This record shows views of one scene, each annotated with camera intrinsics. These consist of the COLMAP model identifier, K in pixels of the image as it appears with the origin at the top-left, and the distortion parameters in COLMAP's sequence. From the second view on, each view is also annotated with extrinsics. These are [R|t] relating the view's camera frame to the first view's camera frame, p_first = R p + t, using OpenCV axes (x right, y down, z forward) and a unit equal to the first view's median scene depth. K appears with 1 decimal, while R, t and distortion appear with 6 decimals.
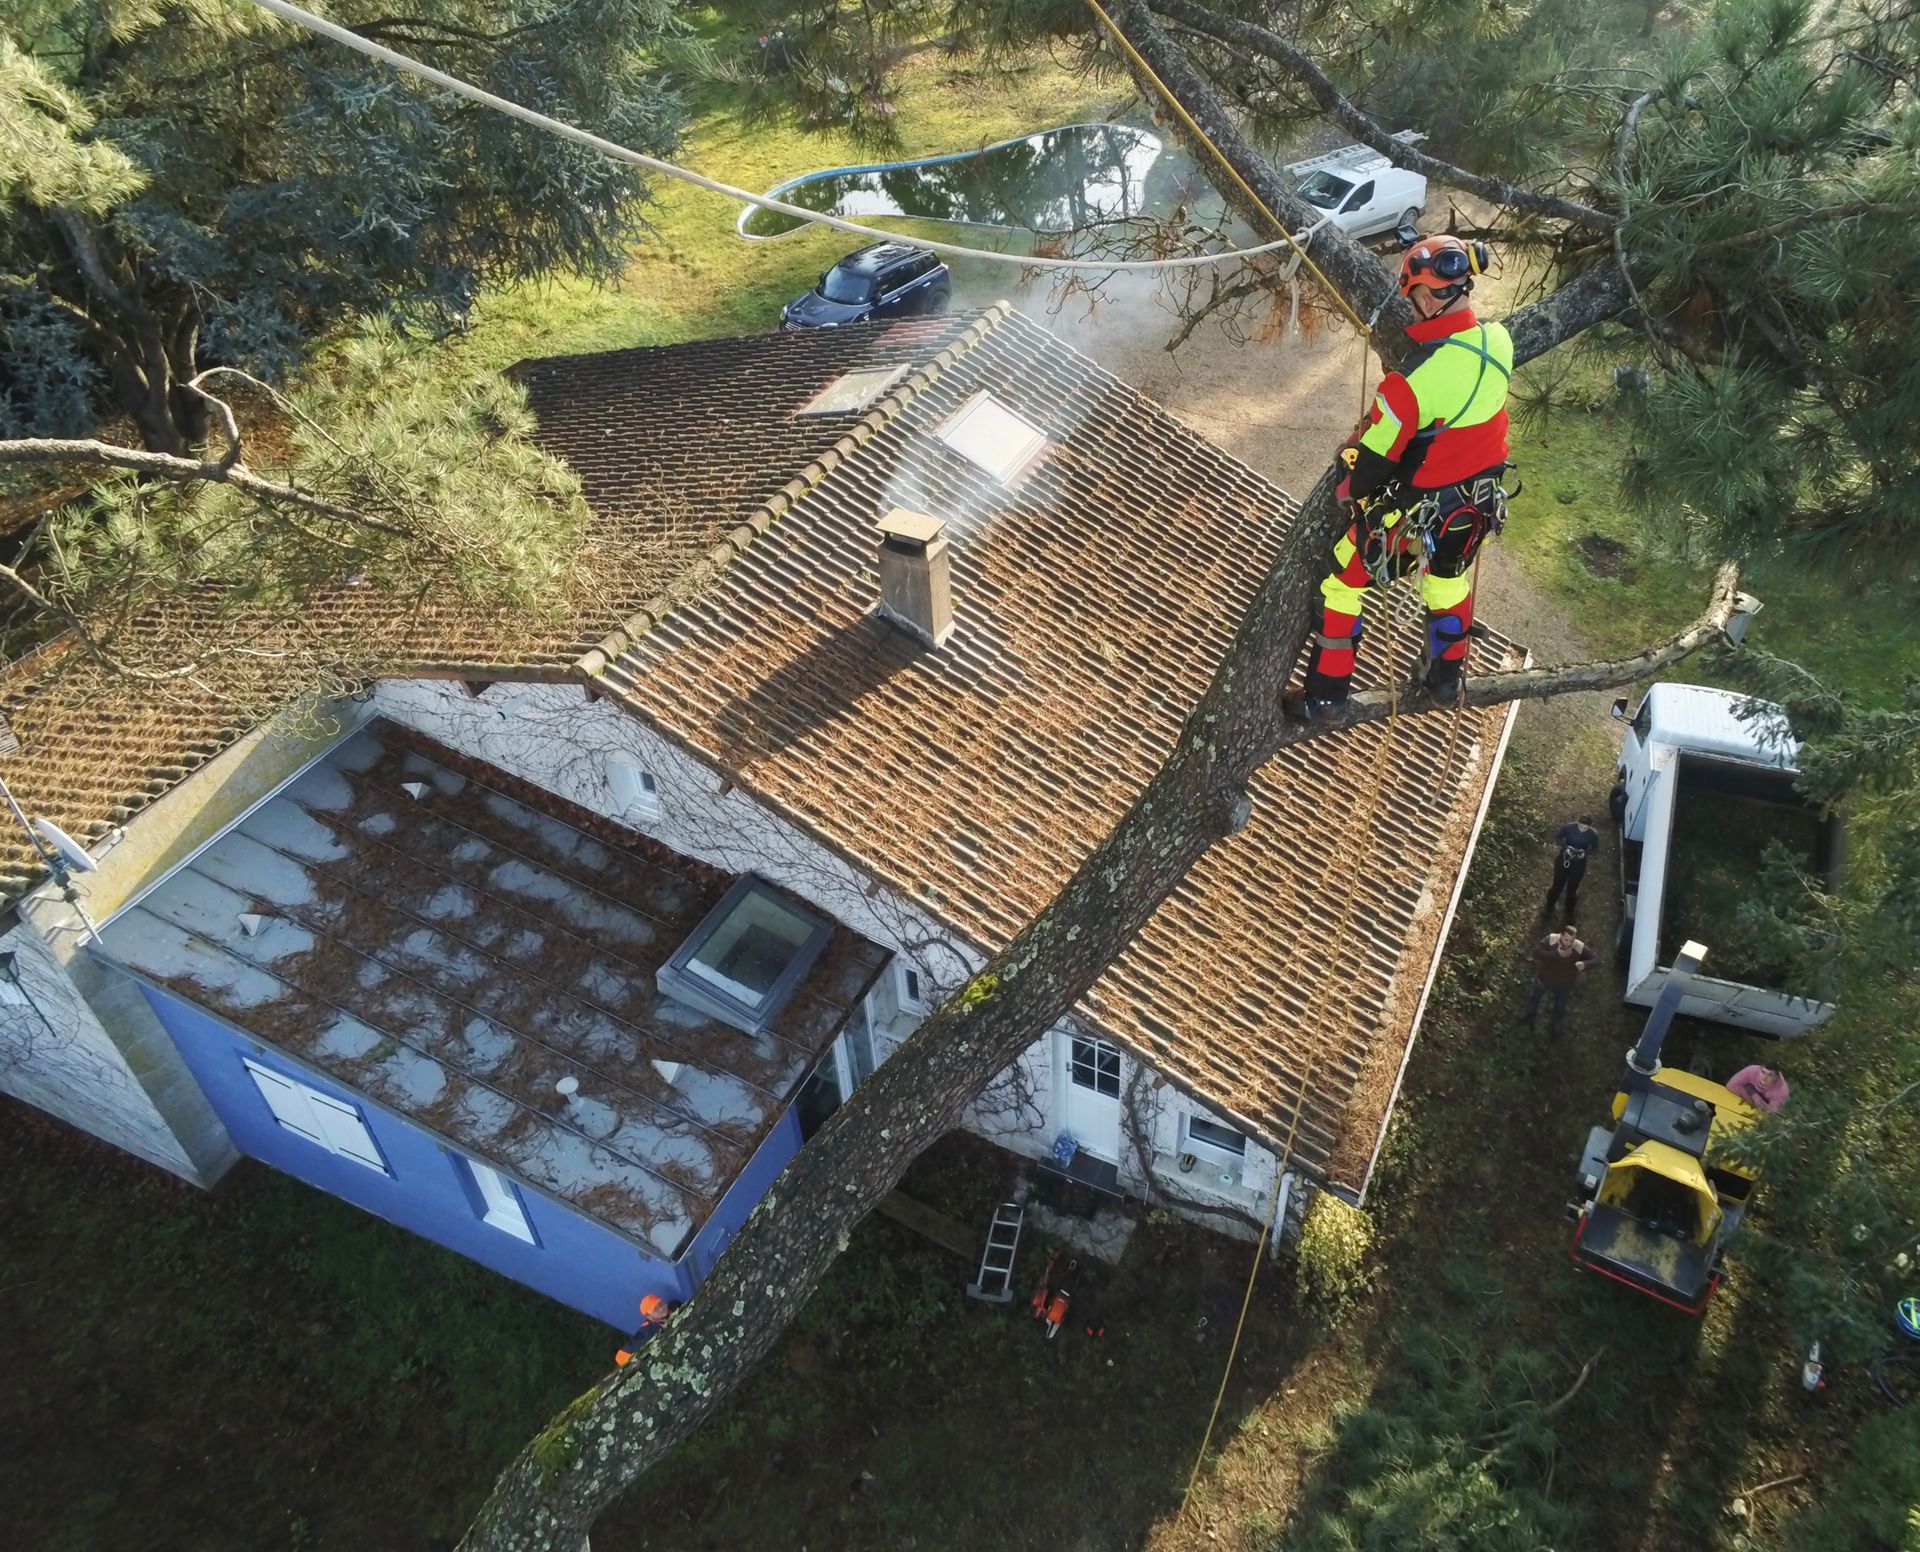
lens RADIAL K [[1503.0, 0, 960.0], [0, 1503.0, 697.6], [0, 0, 1]] dist [0.003028, 0.004928]
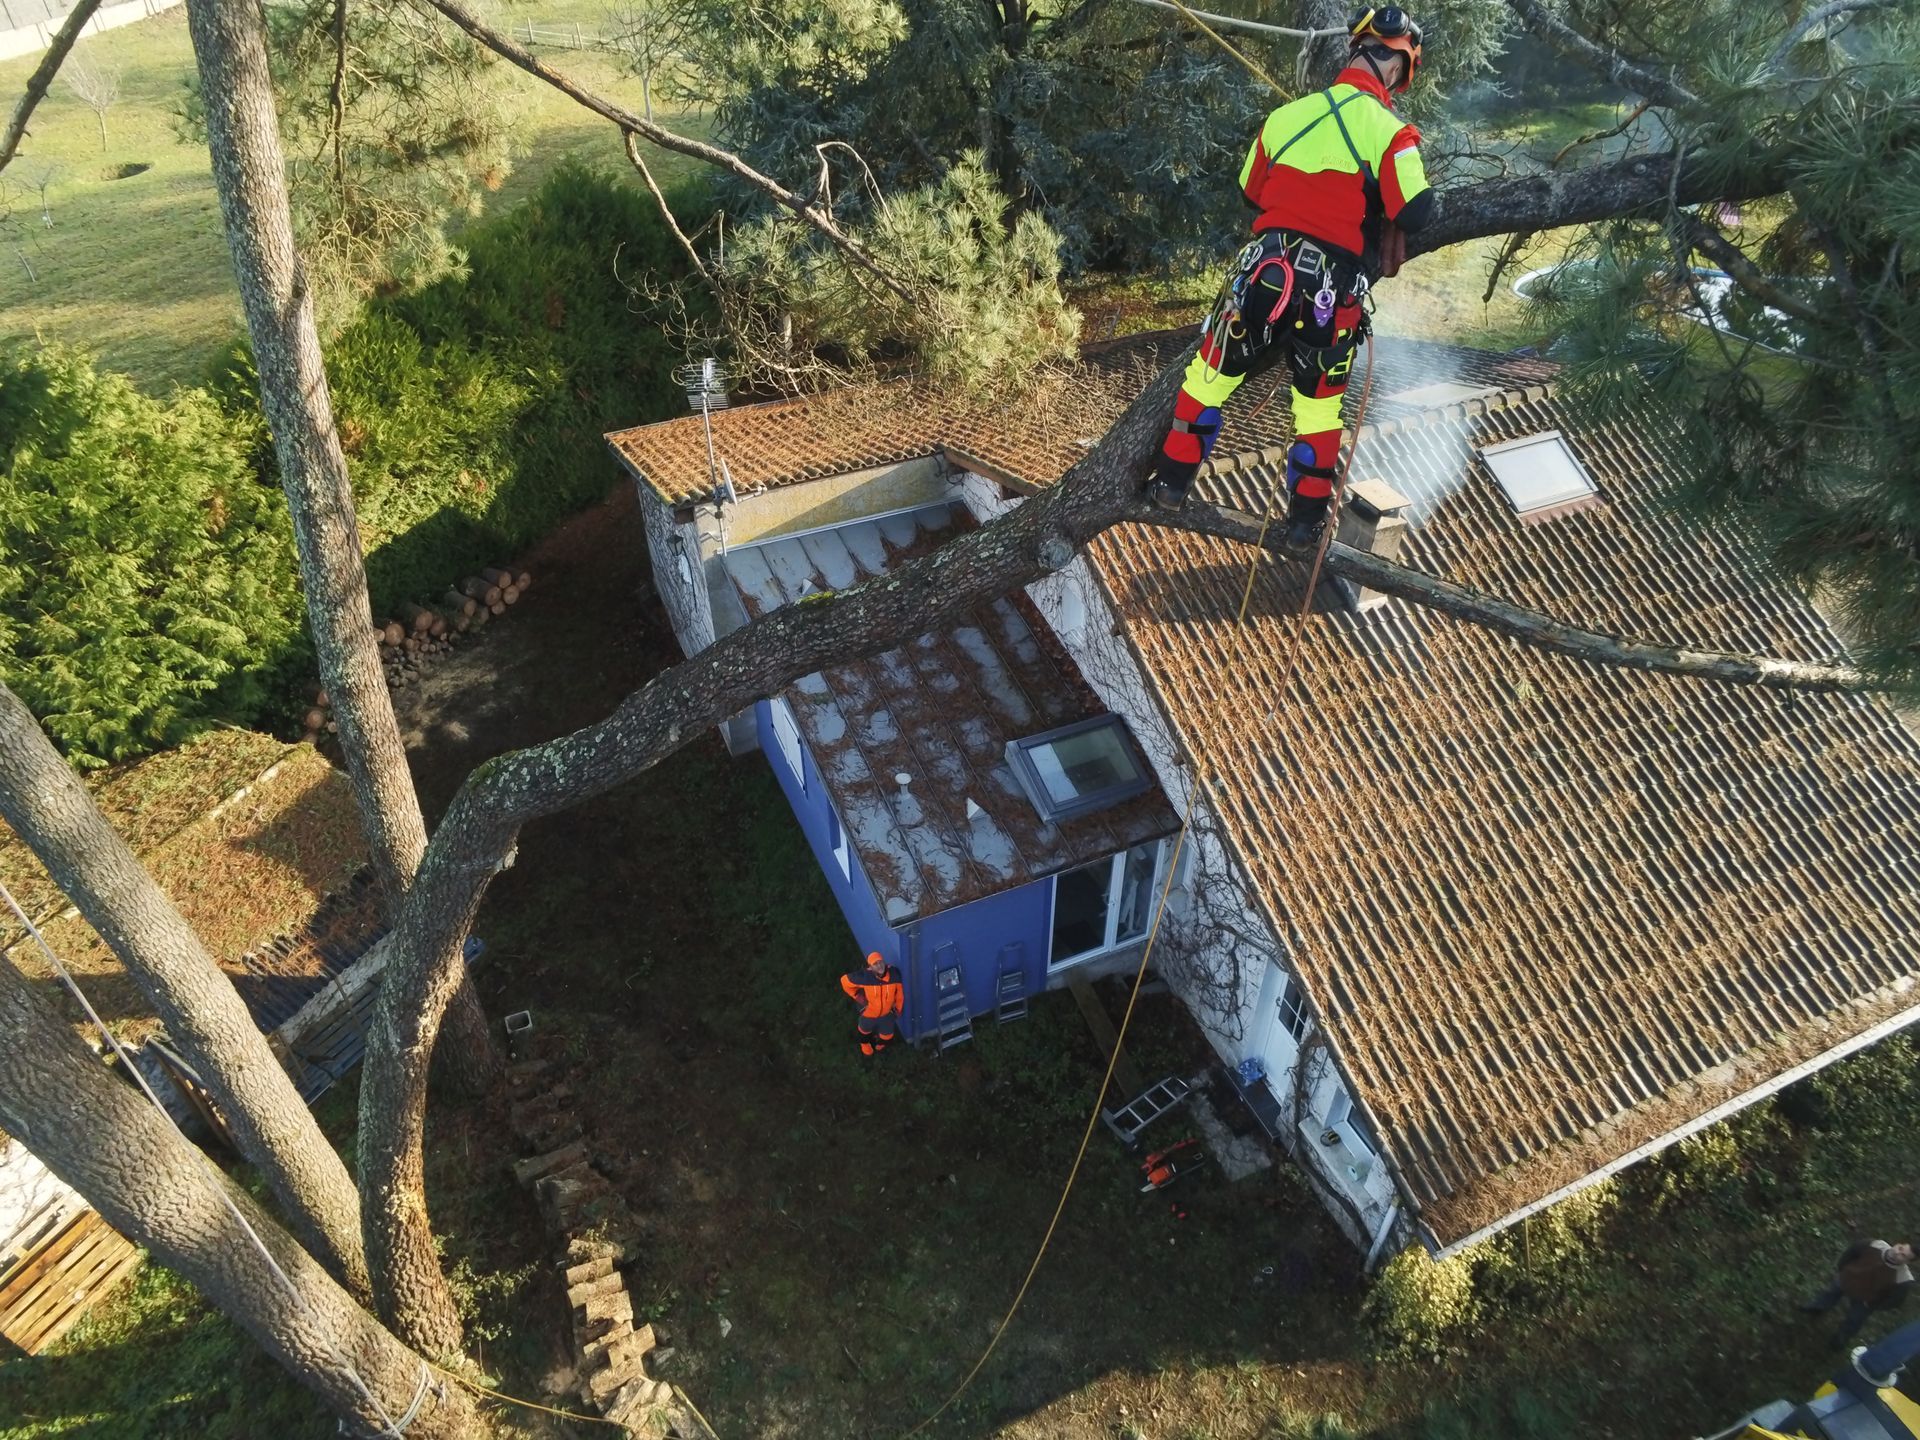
lens RADIAL K [[1259.9, 0, 960.0], [0, 1259.9, 720.0], [0, 0, 1]] dist [0.006384, 0.000000]
pose [[0.737477, 0.428666, -0.521895, 0.293760], [-0.426917, 0.894667, 0.131581, 0.041747], [0.523326, 0.125768, 0.842800, 0.083470]]
